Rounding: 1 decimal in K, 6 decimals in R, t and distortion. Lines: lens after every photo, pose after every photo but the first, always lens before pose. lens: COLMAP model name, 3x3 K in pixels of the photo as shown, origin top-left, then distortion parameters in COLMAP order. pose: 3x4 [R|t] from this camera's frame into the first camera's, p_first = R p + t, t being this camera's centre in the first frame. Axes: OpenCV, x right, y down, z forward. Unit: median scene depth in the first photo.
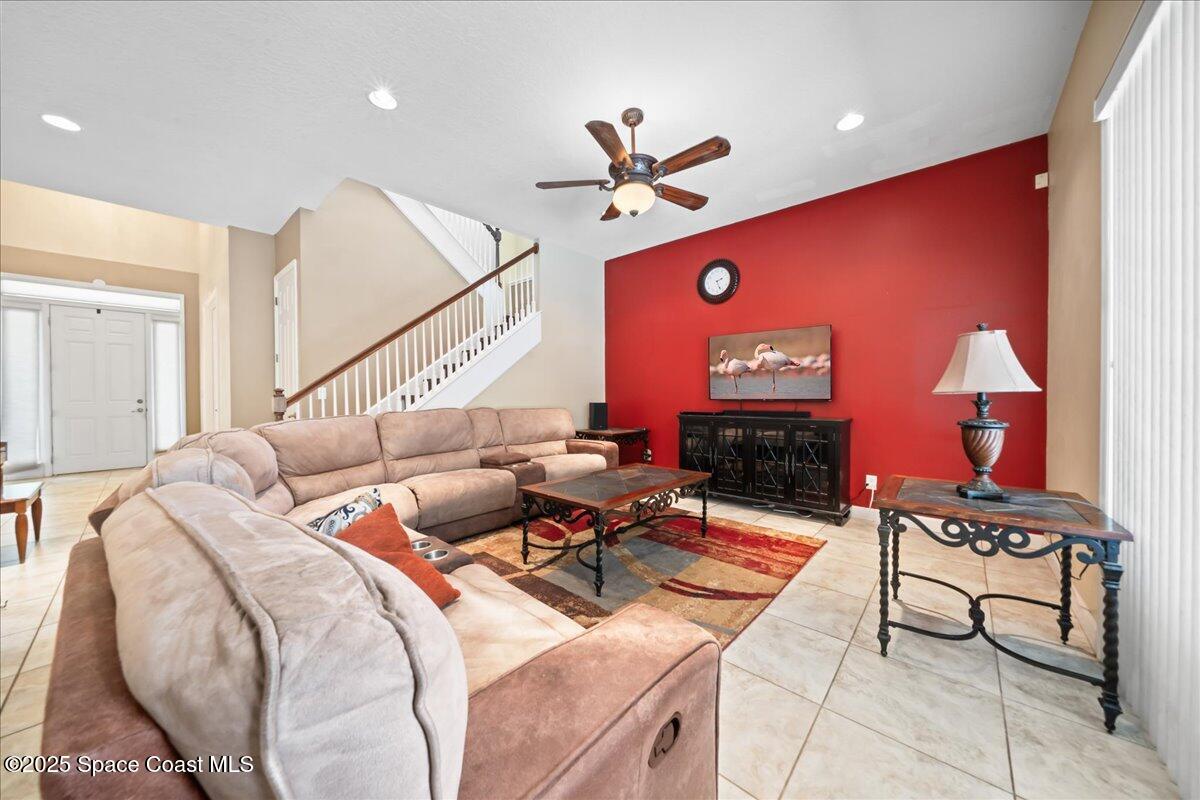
lens RADIAL K [[409.2, 0, 595.4], [0, 409.2, 396.1], [0, 0, 1]] dist [-0.000696, 0.000016]
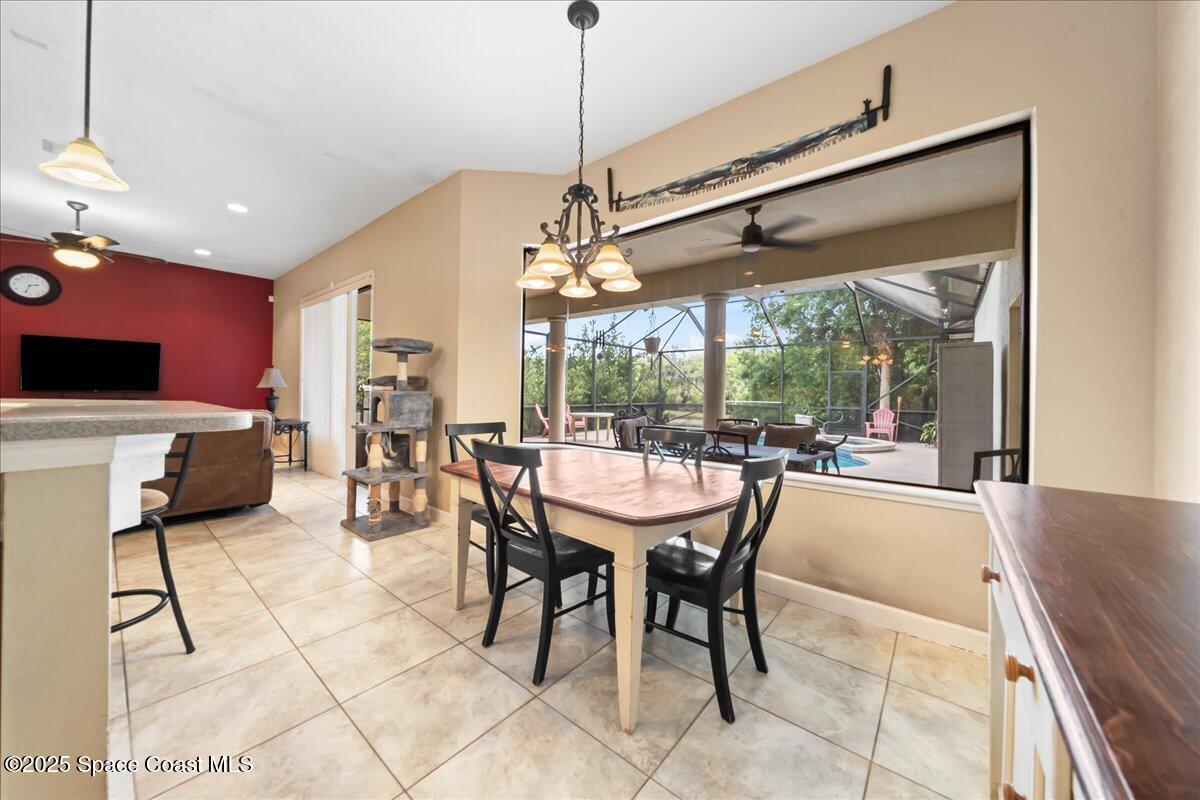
lens RADIAL K [[409.2, 0, 595.4], [0, 409.2, 396.1], [0, 0, 1]] dist [-0.000696, 0.000016]
pose [[-0.028005, 0.000363, 0.999608, -2.135506], [-0.006549, 0.999978, -0.000546, 0.038265], [-0.999586, -0.006562, -0.028002, -1.306766]]
